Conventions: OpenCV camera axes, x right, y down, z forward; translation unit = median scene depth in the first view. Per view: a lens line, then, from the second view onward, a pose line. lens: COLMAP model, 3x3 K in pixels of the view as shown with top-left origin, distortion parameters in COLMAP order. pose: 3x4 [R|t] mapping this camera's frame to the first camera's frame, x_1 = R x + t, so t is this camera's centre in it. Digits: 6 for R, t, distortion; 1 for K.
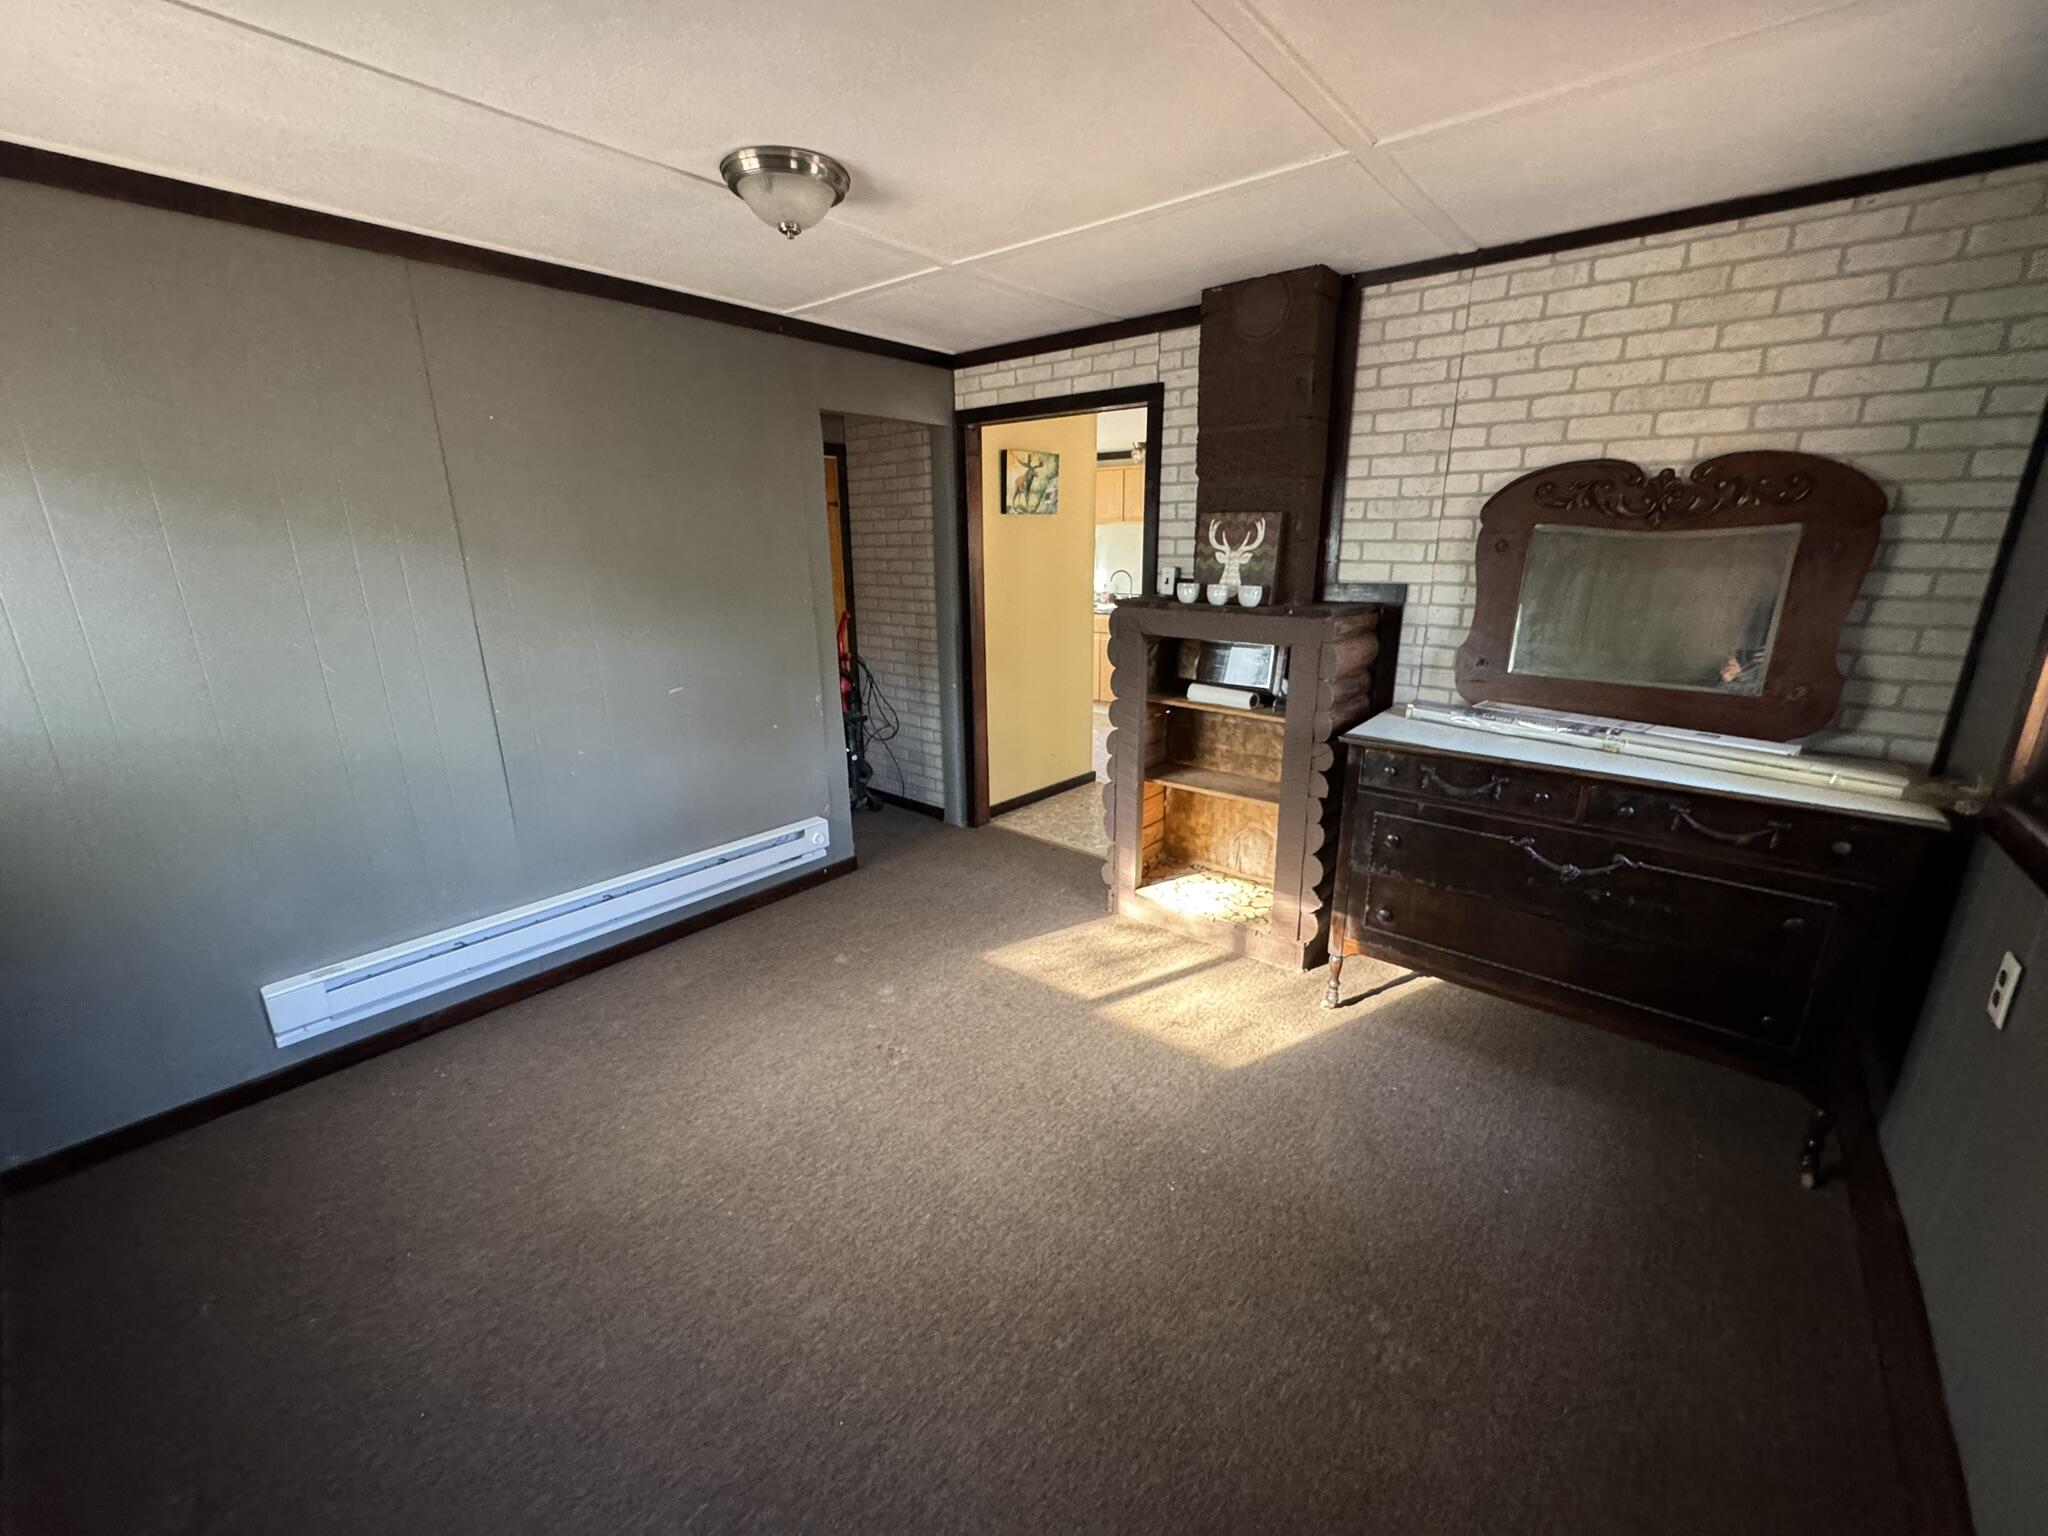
lens RADIAL K [[819.0, 0, 1024.6], [0, 819.0, 769.8], [0, 0, 1]] dist [-0.001885, -0.000253]
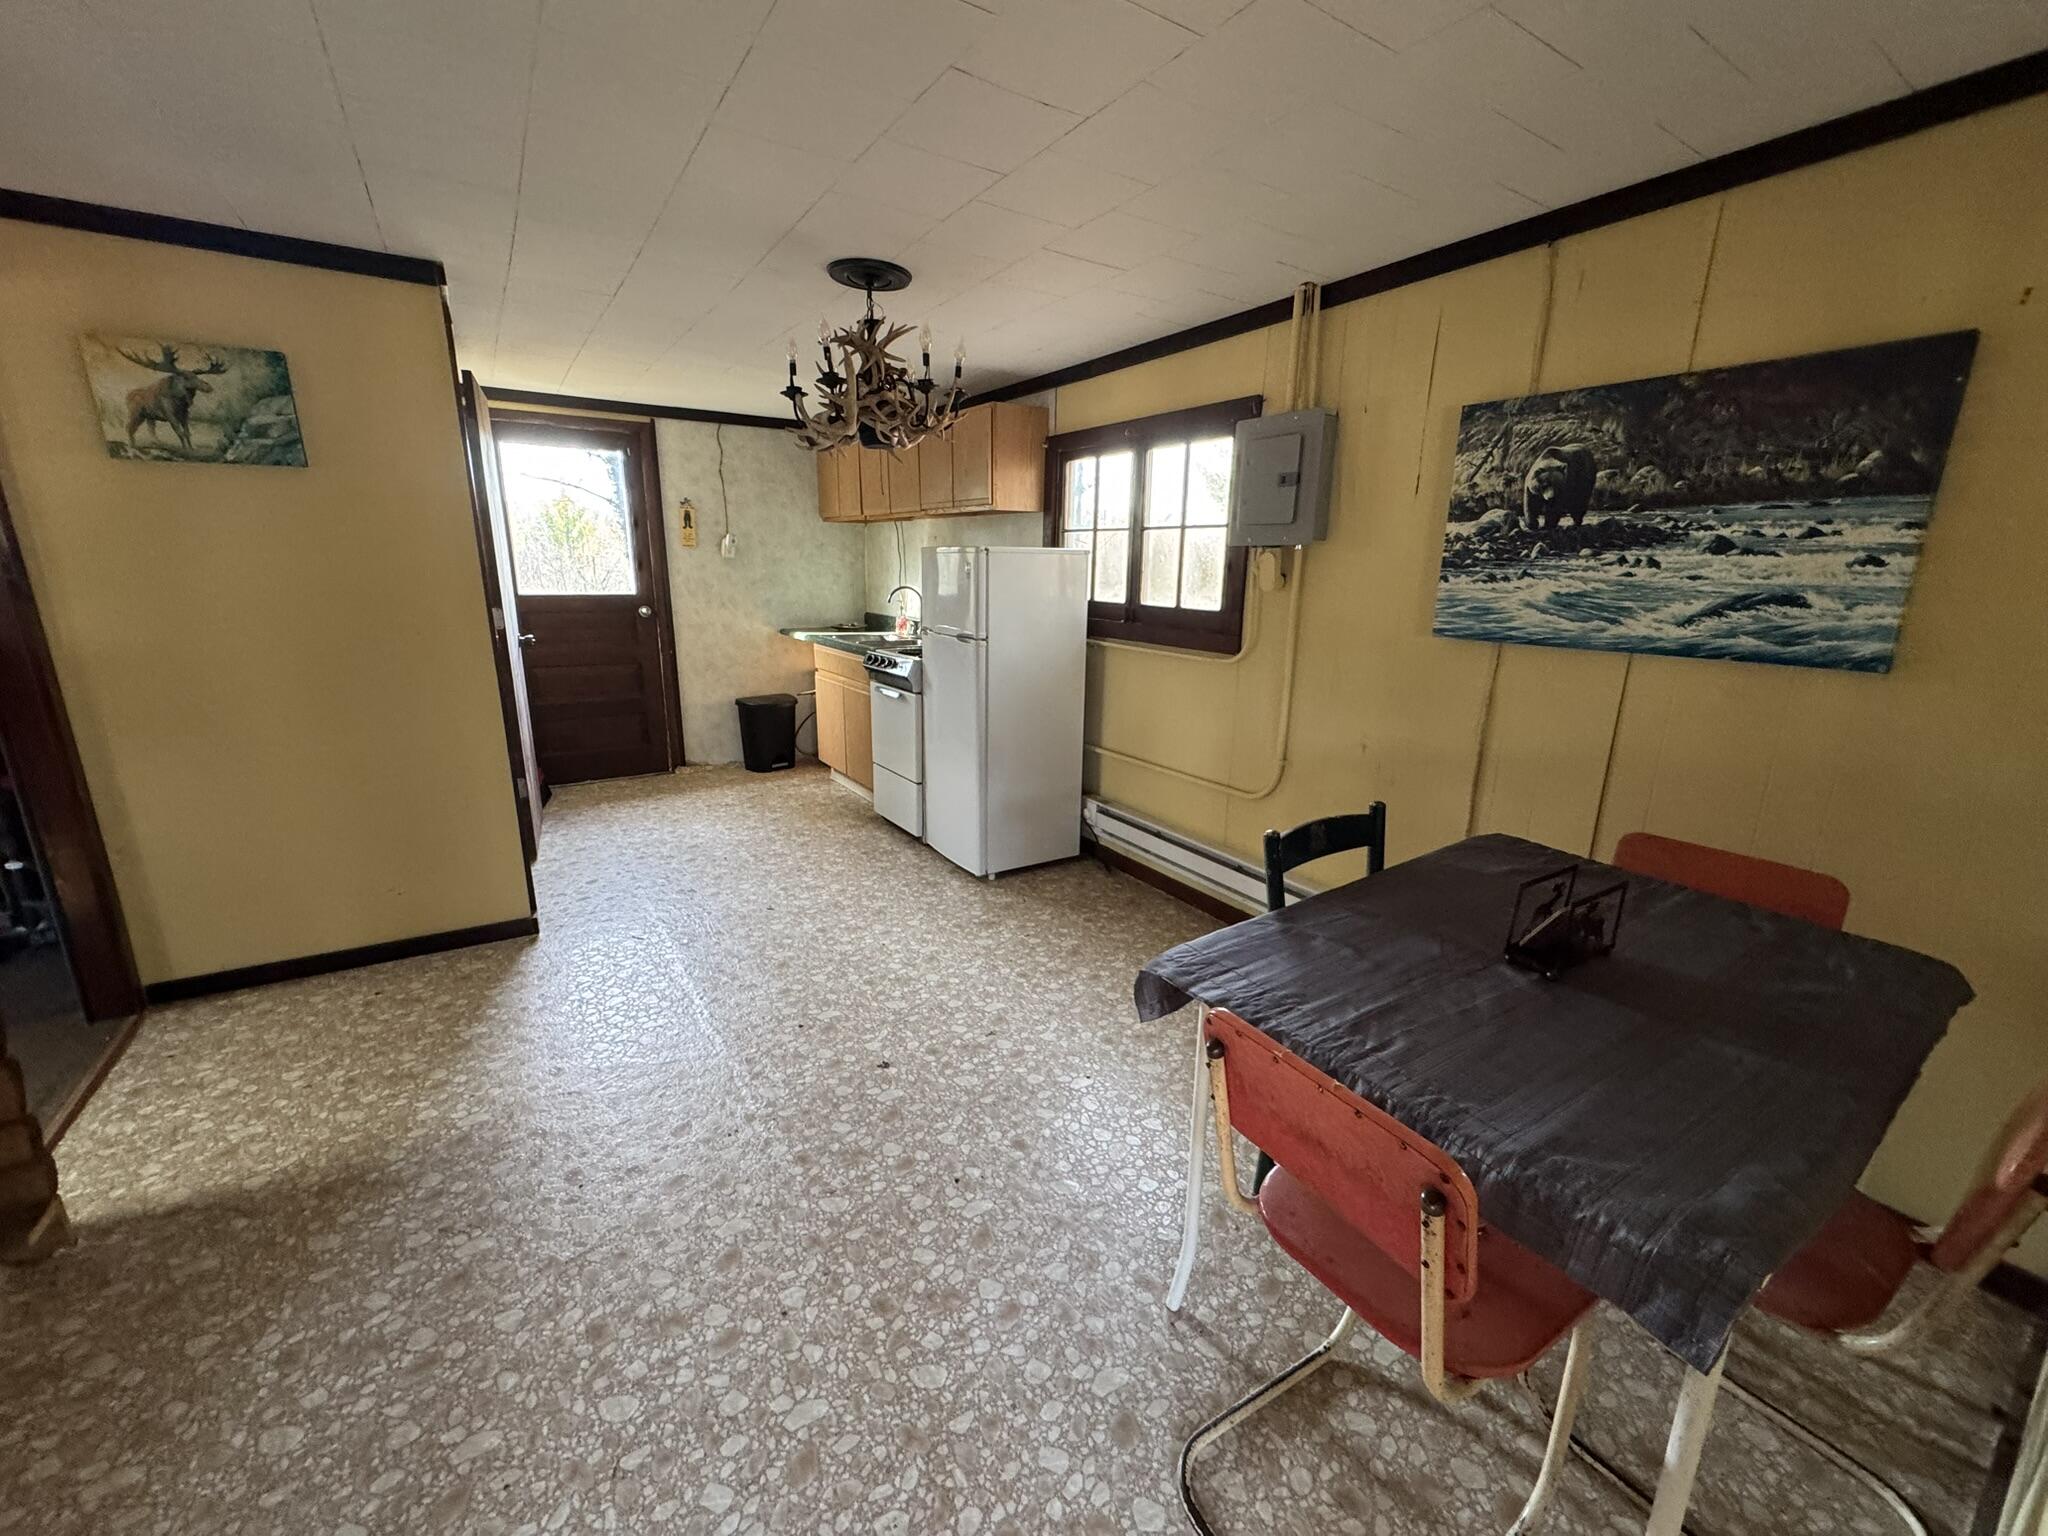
lens RADIAL K [[819.0, 0, 1025.7], [0, 819.0, 771.4], [0, 0, 1]] dist [-0.001885, -0.000253]
pose [[0.964677, 0.092229, -0.246765, 0.357915], [-0.097970, 0.995128, -0.011061, -0.083352], [0.244543, 0.034846, 0.969012, 0.328181]]
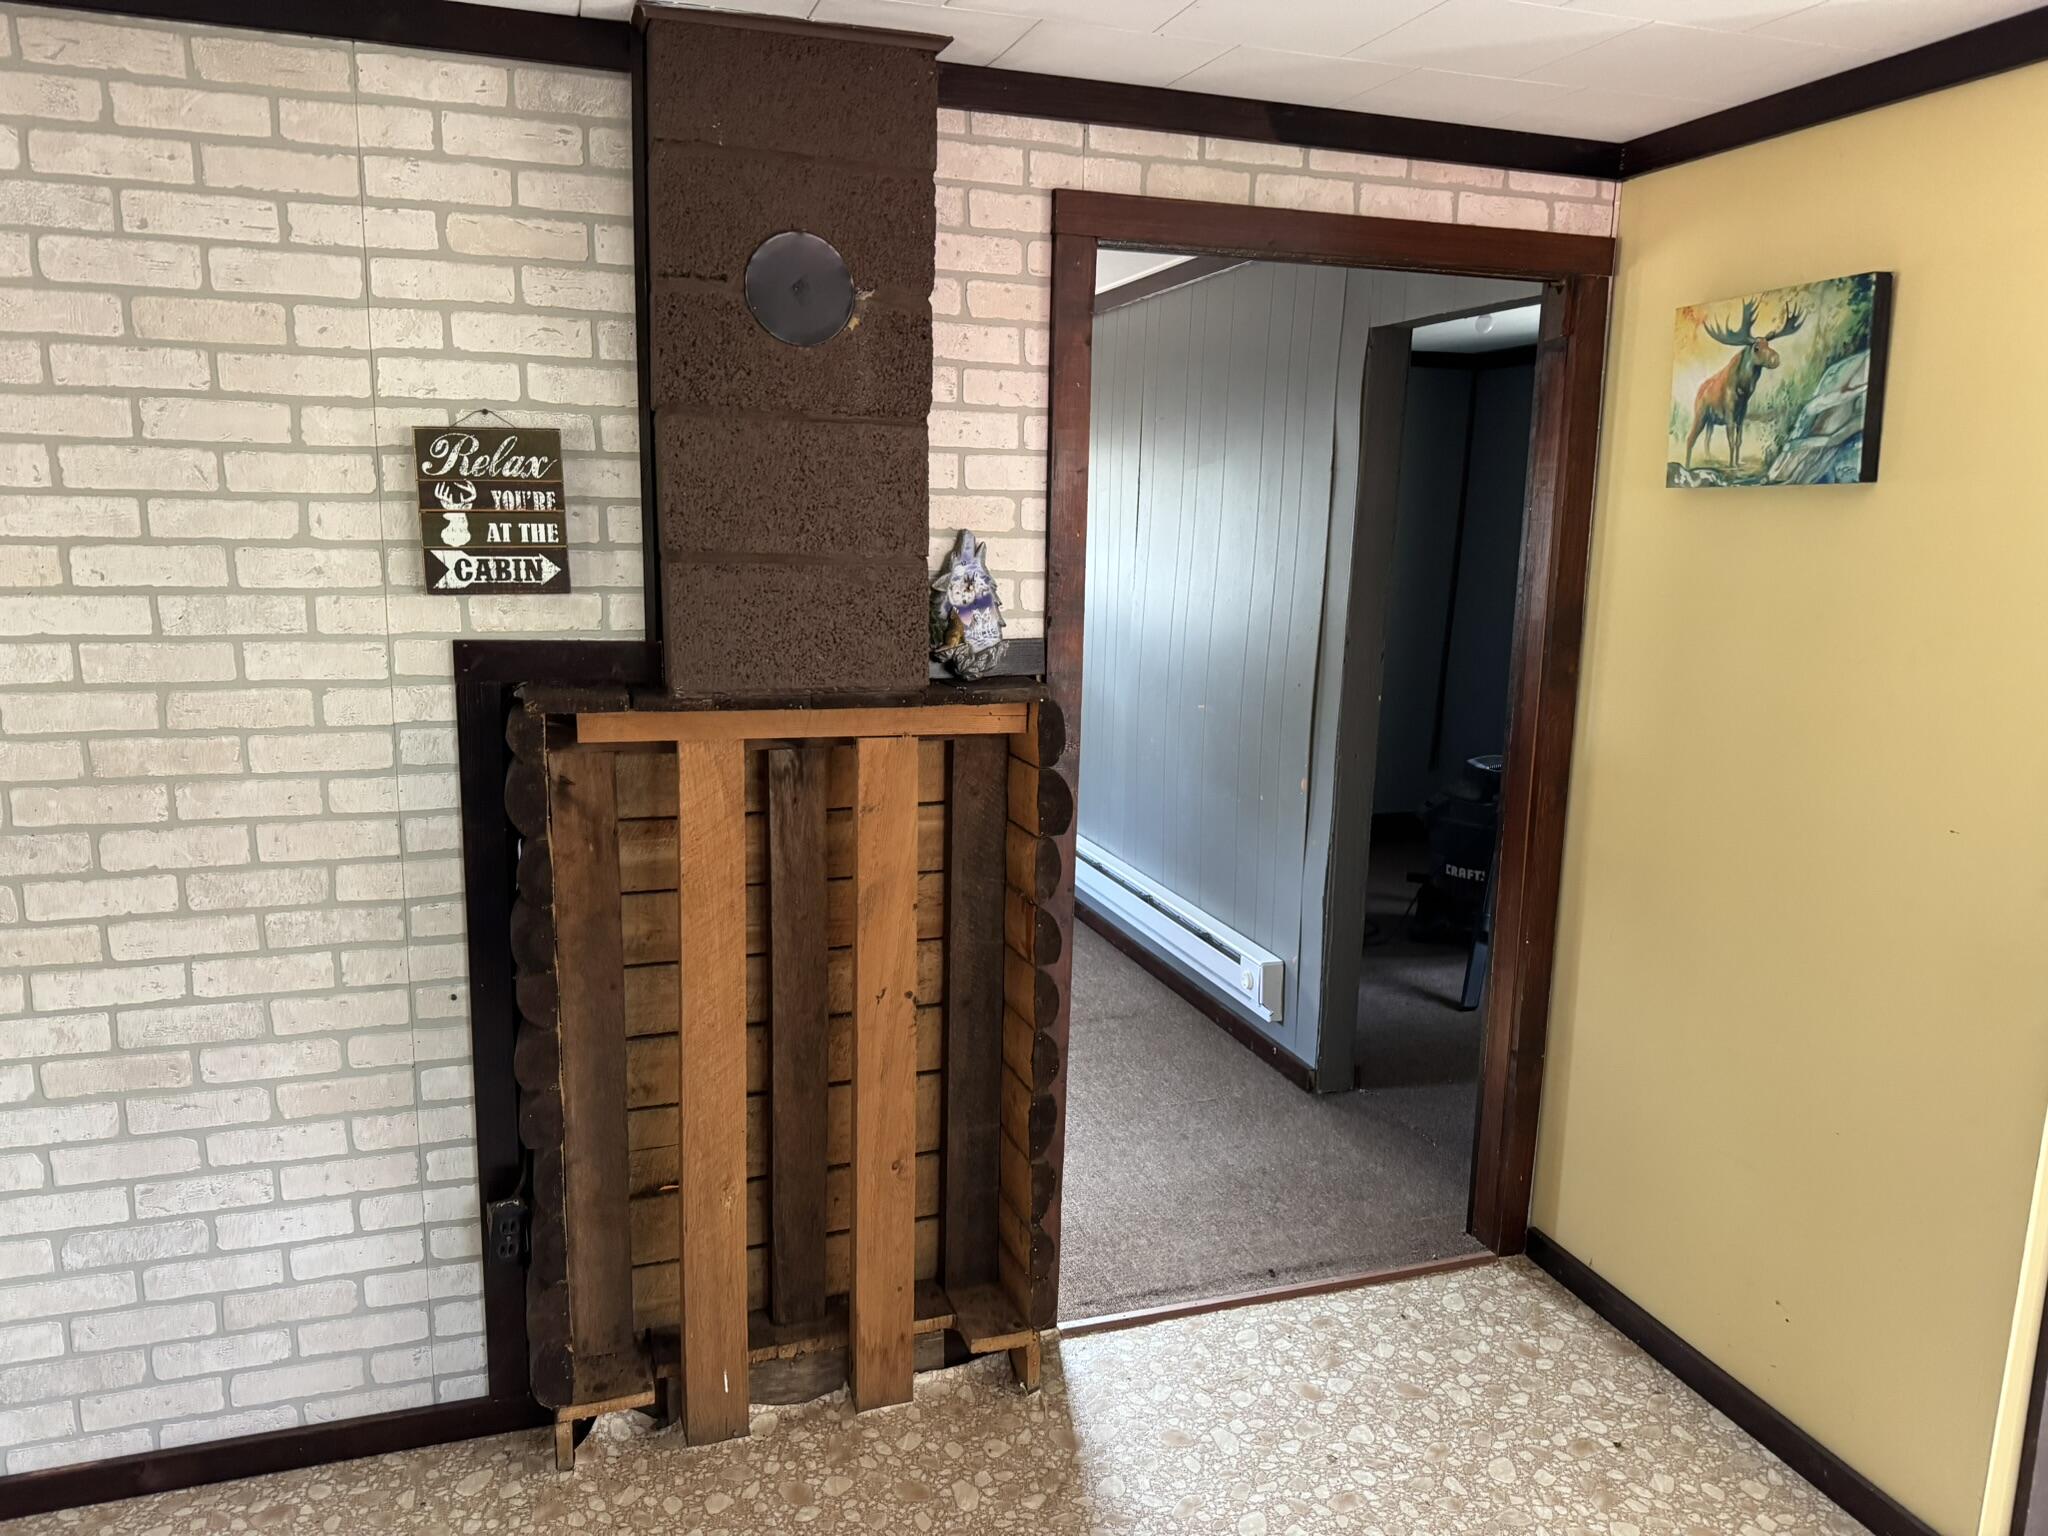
lens RADIAL K [[1442.6, 0, 1024.2], [0, 1442.6, 770.1], [0, 0, 1]] dist [0.025859, -0.035215]
pose [[-0.507349, 0.158977, -0.846949, 0.337350], [-0.247015, 0.914763, 0.319676, -0.170199], [0.825579, 0.371396, -0.424835, 0.554376]]
